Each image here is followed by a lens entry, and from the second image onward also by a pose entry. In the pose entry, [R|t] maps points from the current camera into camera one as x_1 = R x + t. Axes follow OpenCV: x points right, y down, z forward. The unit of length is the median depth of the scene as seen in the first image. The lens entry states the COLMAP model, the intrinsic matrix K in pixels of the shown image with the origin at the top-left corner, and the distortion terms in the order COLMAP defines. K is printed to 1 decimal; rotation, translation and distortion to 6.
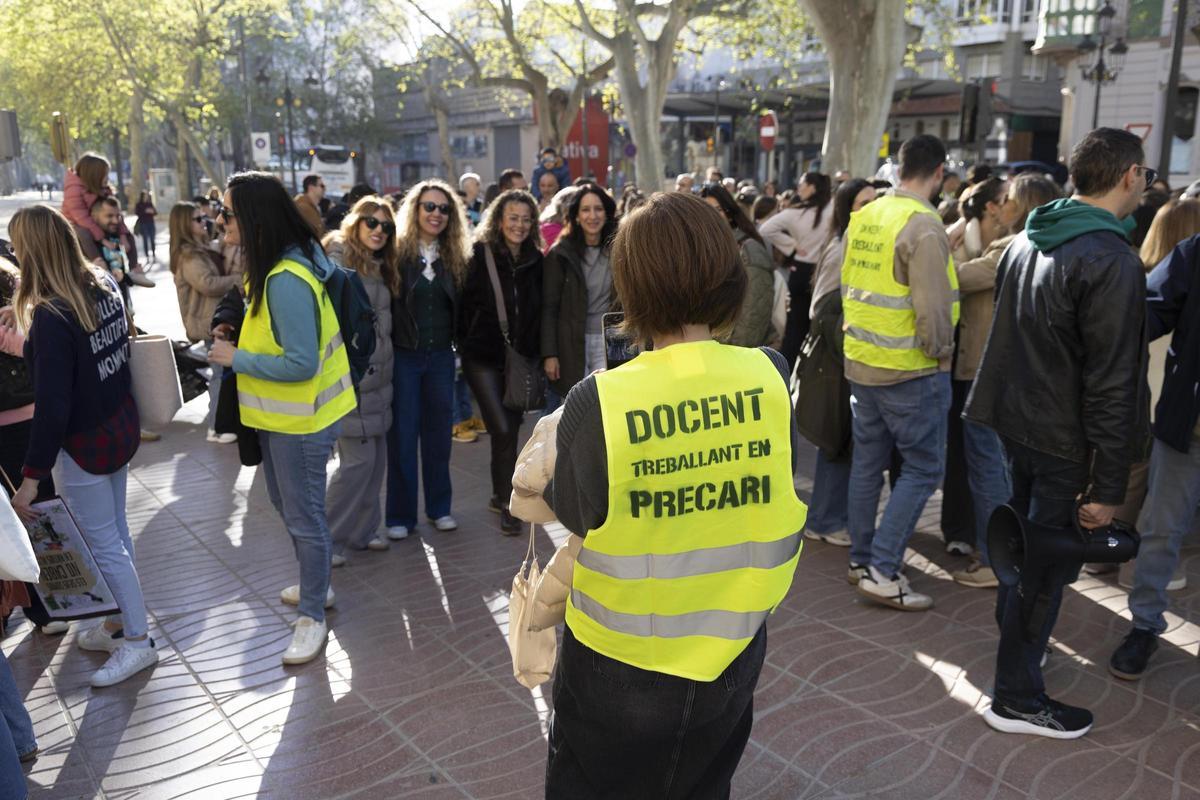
lens RADIAL K [[987.6, 0, 616.9], [0, 987.6, 405.6], [0, 0, 1]] dist [0.004688, 0.003464]
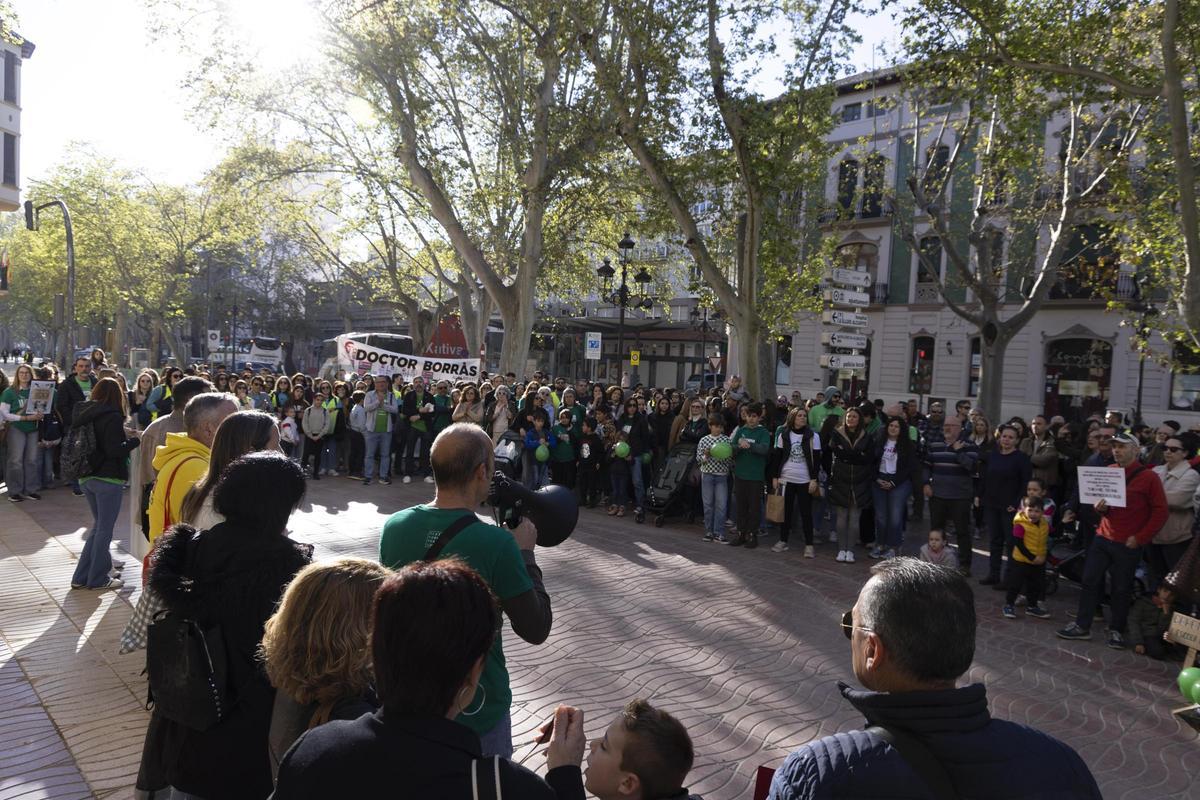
lens RADIAL K [[802.5, 0, 603.4], [0, 802.5, 397.3], [0, 0, 1]] dist [0.000129, -0.006237]
pose [[0.992004, 0.045506, 0.117718, 0.071206], [-0.021936, 0.980706, -0.194255, 0.039860], [-0.124287, 0.190120, 0.973862, -0.196318]]
